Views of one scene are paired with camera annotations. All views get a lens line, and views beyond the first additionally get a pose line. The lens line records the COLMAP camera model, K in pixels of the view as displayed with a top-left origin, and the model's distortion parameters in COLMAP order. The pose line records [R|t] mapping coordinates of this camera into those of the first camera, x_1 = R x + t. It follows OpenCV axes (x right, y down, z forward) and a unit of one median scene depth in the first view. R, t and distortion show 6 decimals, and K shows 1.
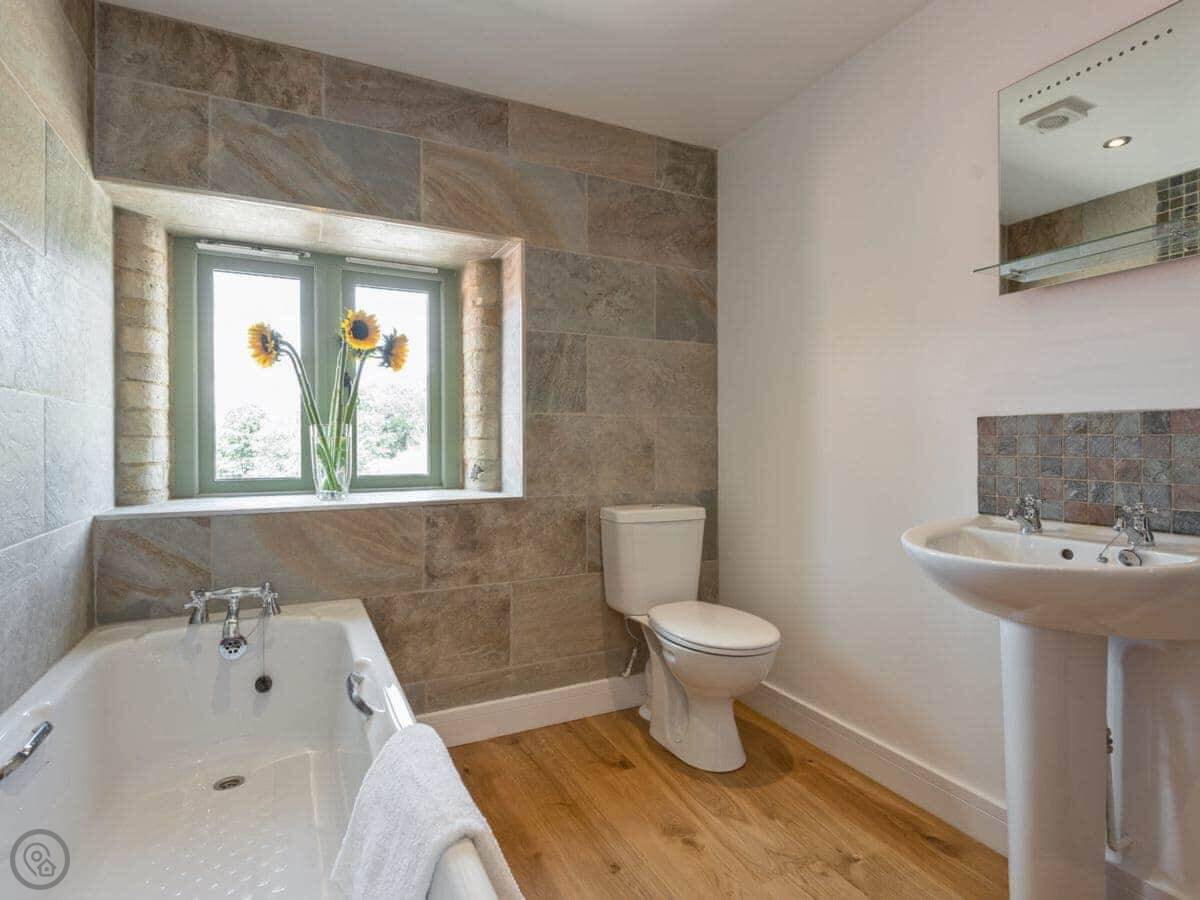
lens RADIAL K [[616.9, 0, 605.7], [0, 616.9, 446.6], [0, 0, 1]] dist [0.004148, -0.009082]
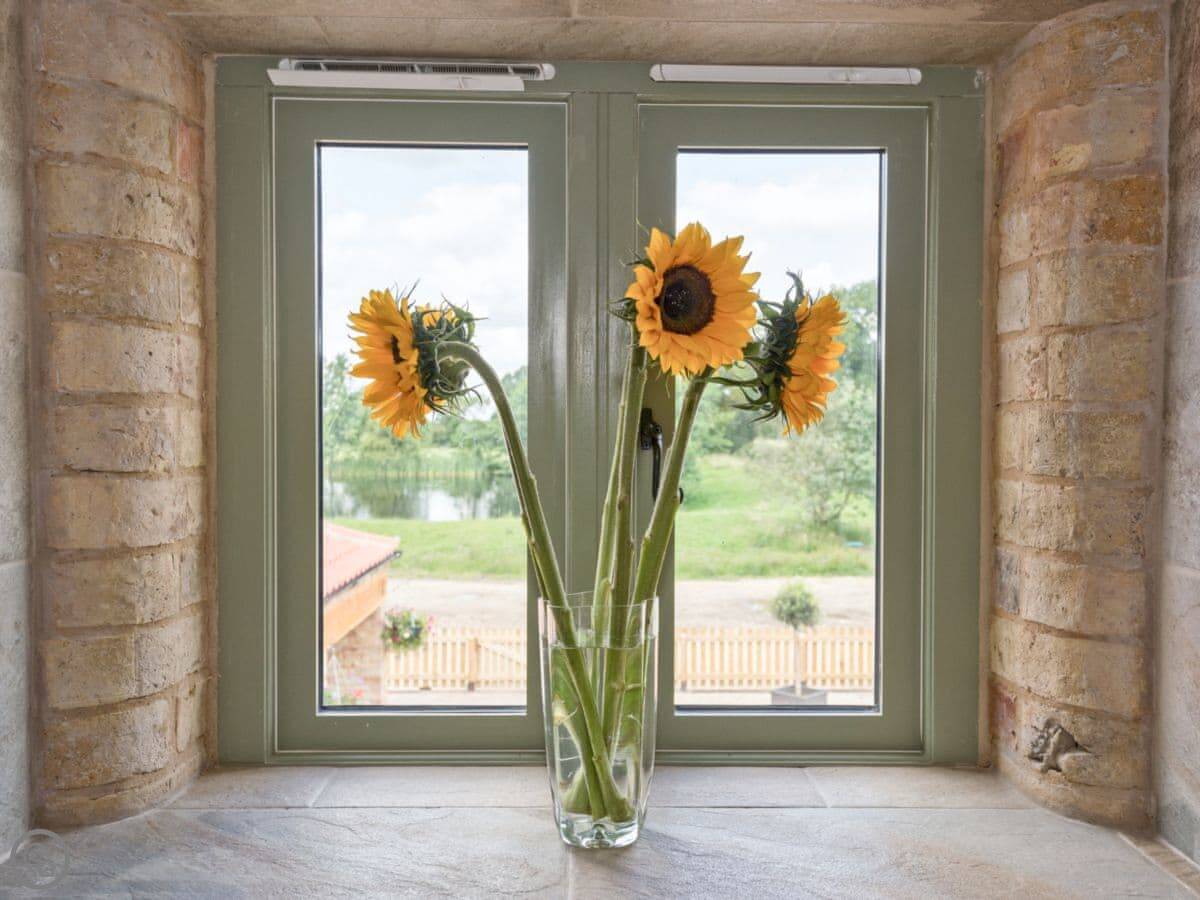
lens RADIAL K [[1153.6, 0, 614.6], [0, 1153.6, 447.8], [0, 0, 1]] dist [0.035662, -0.012938]
pose [[0.905125, 0.009108, -0.425049, -0.192497], [-0.010039, 0.999950, 0.000051, -0.113476], [0.425028, 0.004221, 0.905170, 0.481037]]
